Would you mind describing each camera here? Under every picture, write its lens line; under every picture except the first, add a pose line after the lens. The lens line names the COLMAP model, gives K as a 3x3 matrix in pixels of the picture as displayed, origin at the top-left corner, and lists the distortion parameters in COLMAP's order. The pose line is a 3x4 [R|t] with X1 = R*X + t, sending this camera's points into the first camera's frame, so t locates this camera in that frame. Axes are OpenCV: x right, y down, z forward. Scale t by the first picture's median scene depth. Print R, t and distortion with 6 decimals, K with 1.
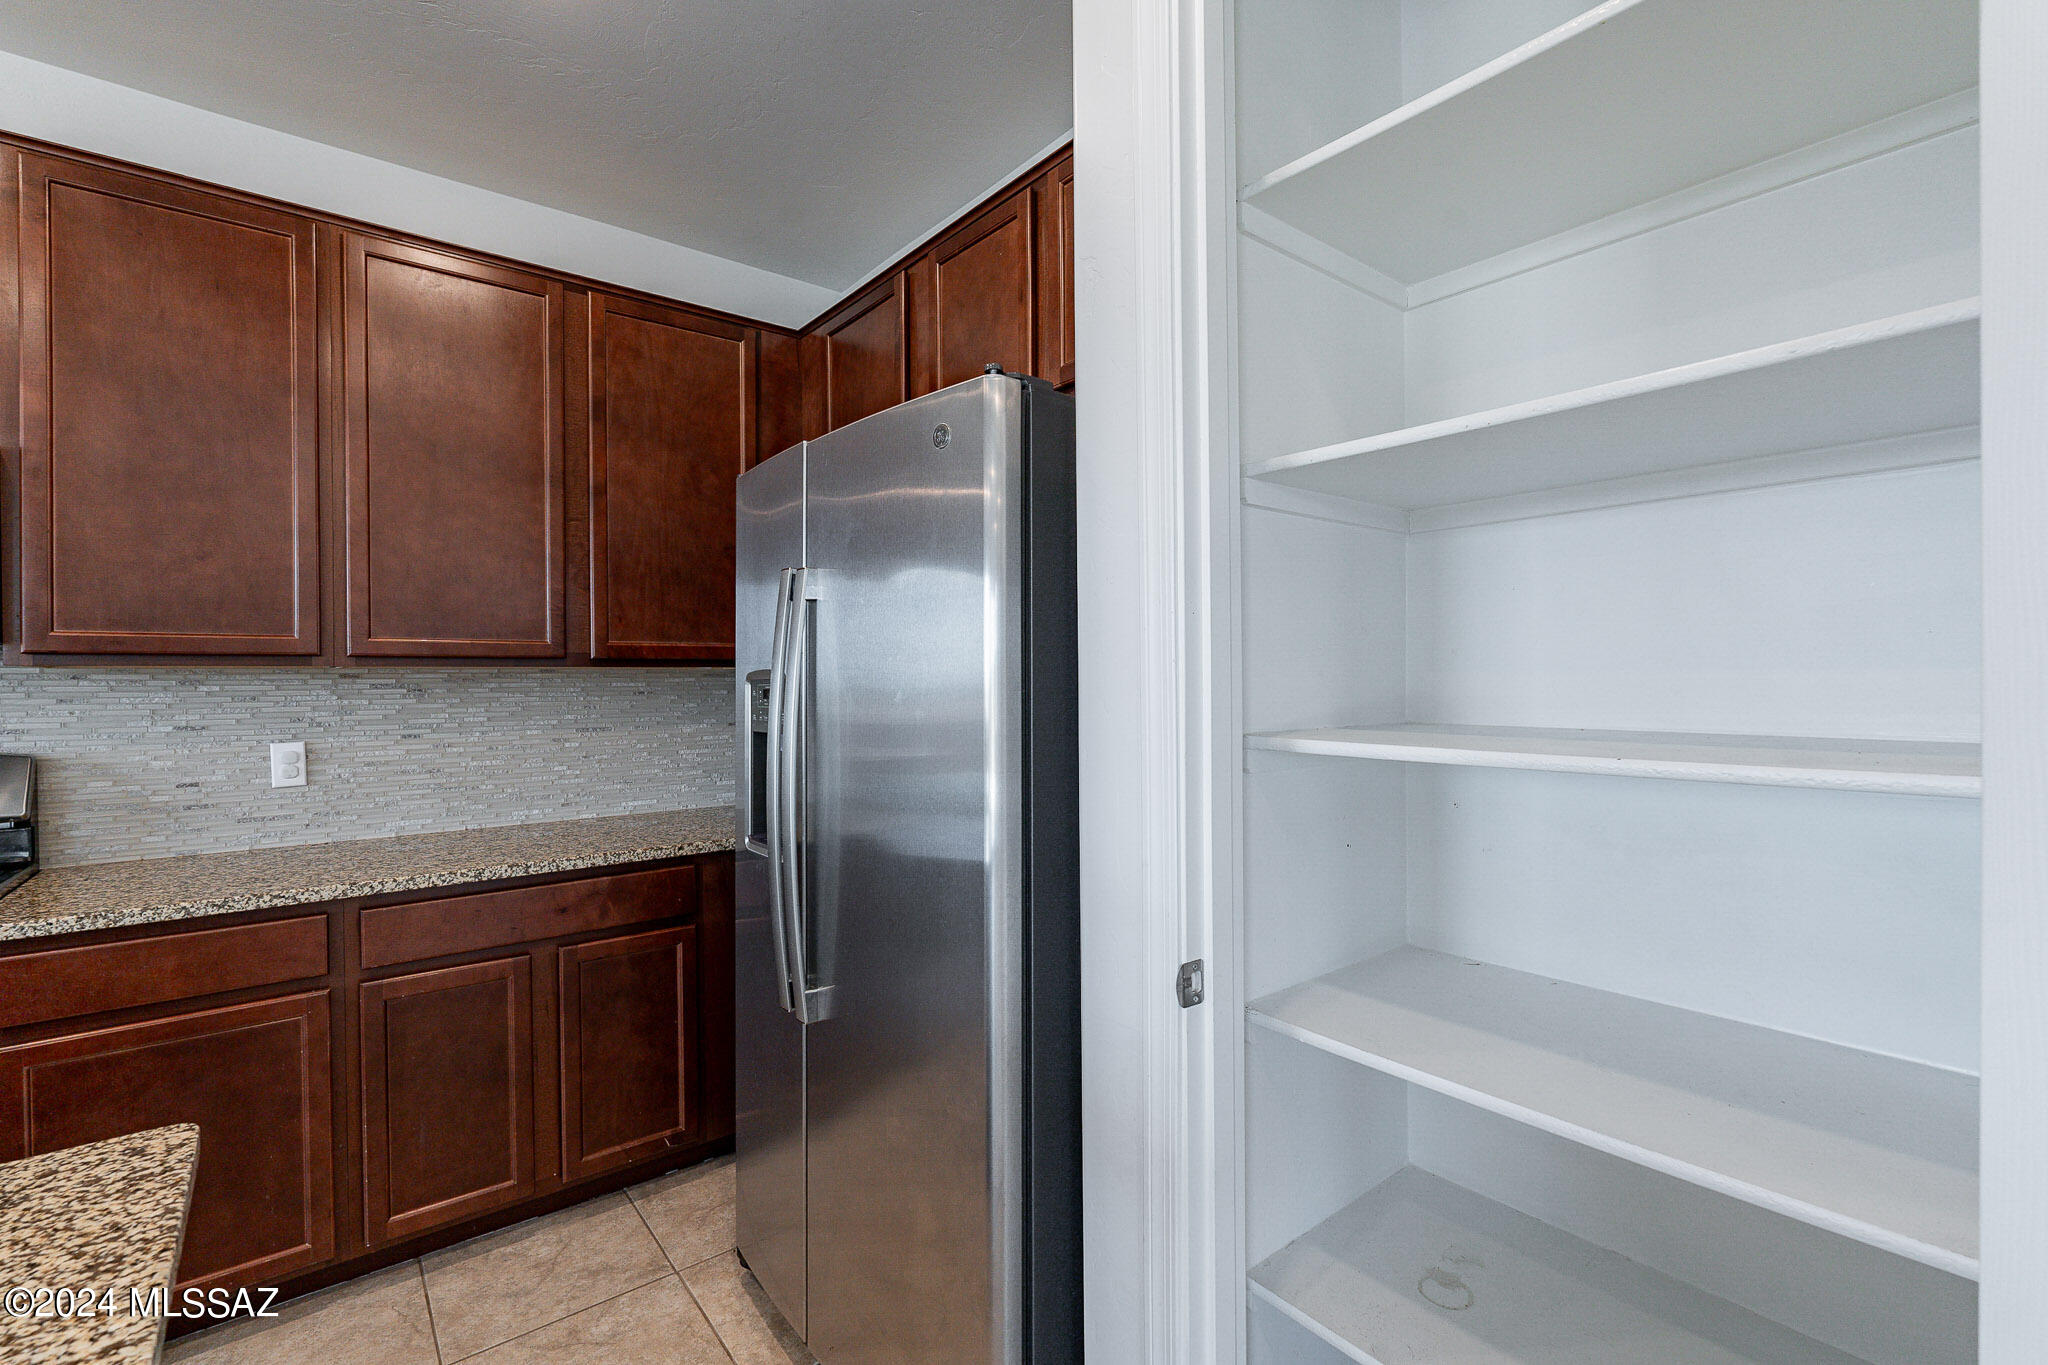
lens RADIAL K [[897.7, 0, 1020.9], [0, 897.7, 684.9], [0, 0, 1]] dist [-0.003700, 0.000476]
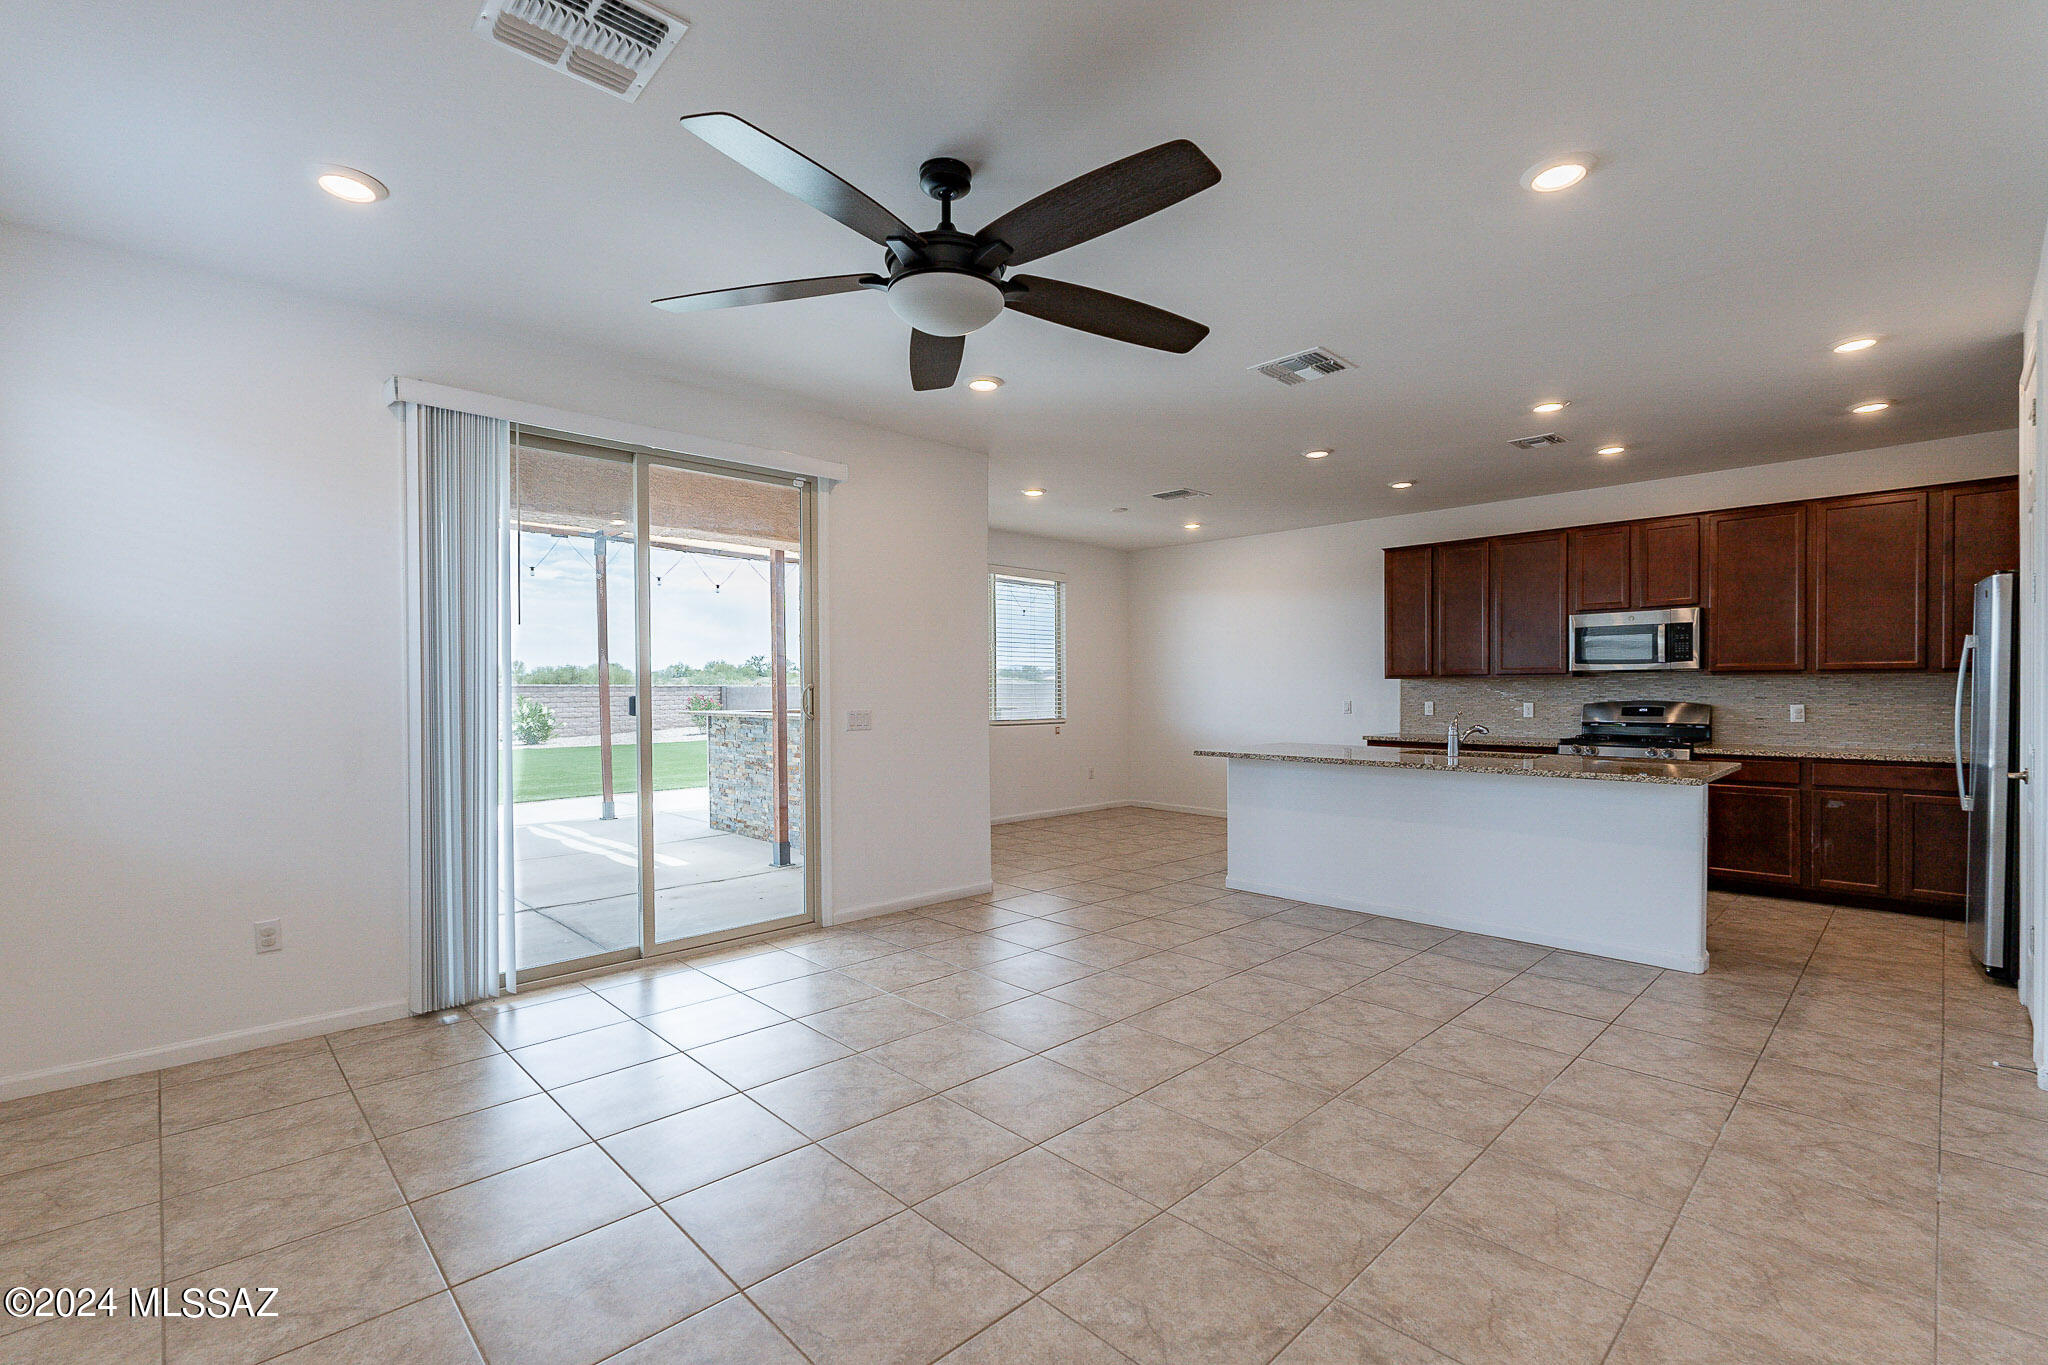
lens RADIAL K [[897.7, 0, 1026.9], [0, 897.7, 699.9], [0, 0, 1]] dist [-0.003700, 0.000476]
pose [[0.095390, 0.018496, -0.995268, 1.587607], [-0.001944, 0.999829, 0.018394, 0.010080], [0.995438, 0.000180, 0.095410, -1.496002]]
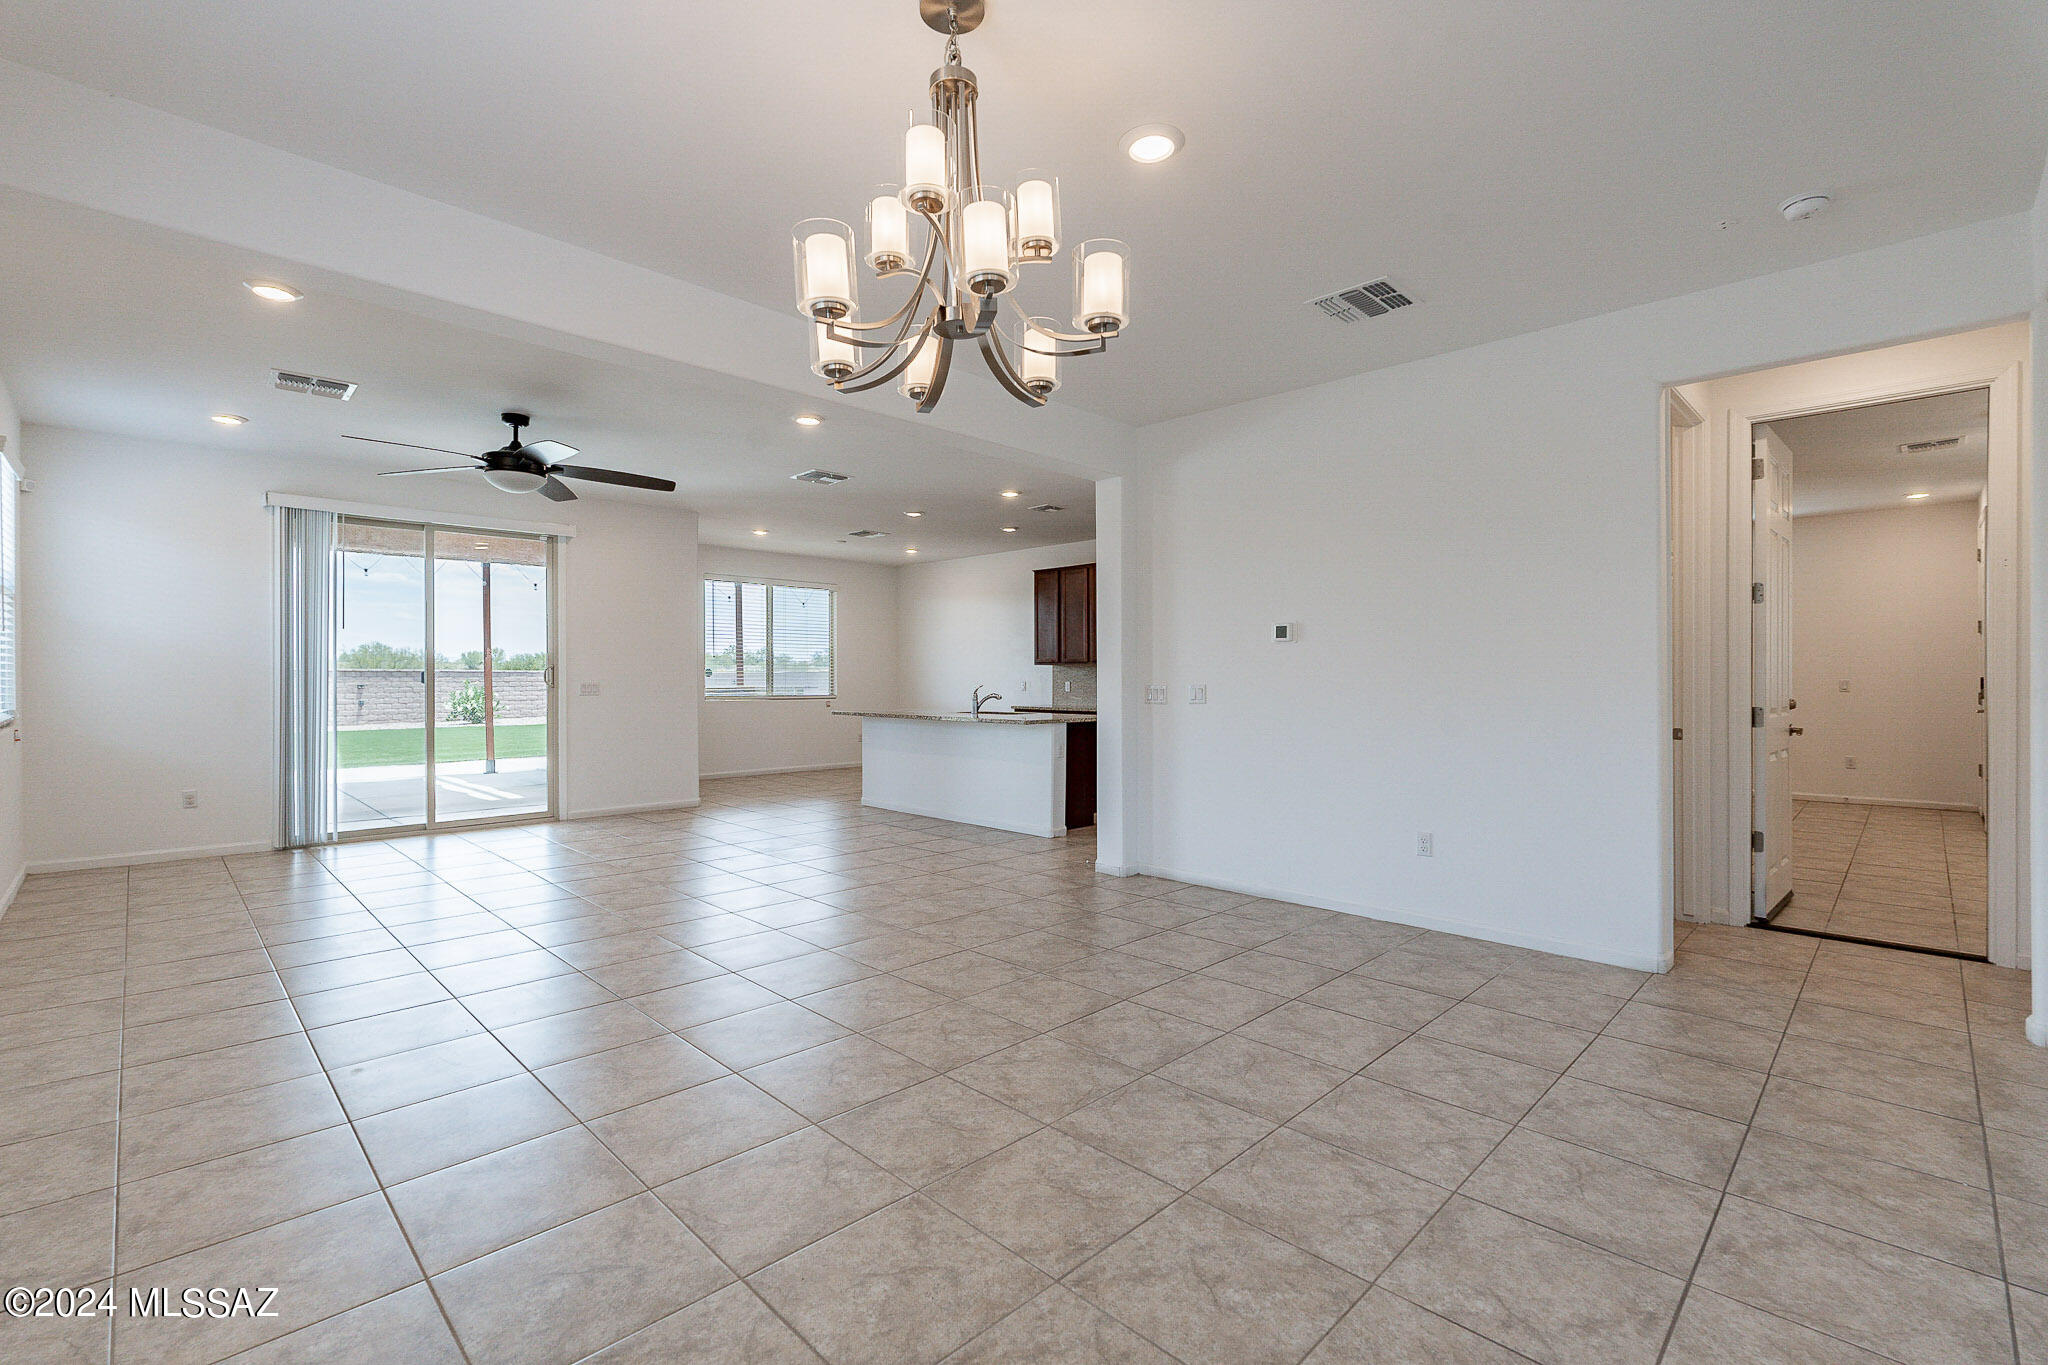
lens RADIAL K [[897.7, 0, 1030.3], [0, 897.7, 682.9], [0, 0, 1]] dist [-0.003700, 0.000476]
pose [[0.113243, 0.012735, -0.993486, 3.026187], [-0.005084, 0.999912, 0.012238, 0.027004], [0.993554, 0.003665, 0.113298, -0.347148]]
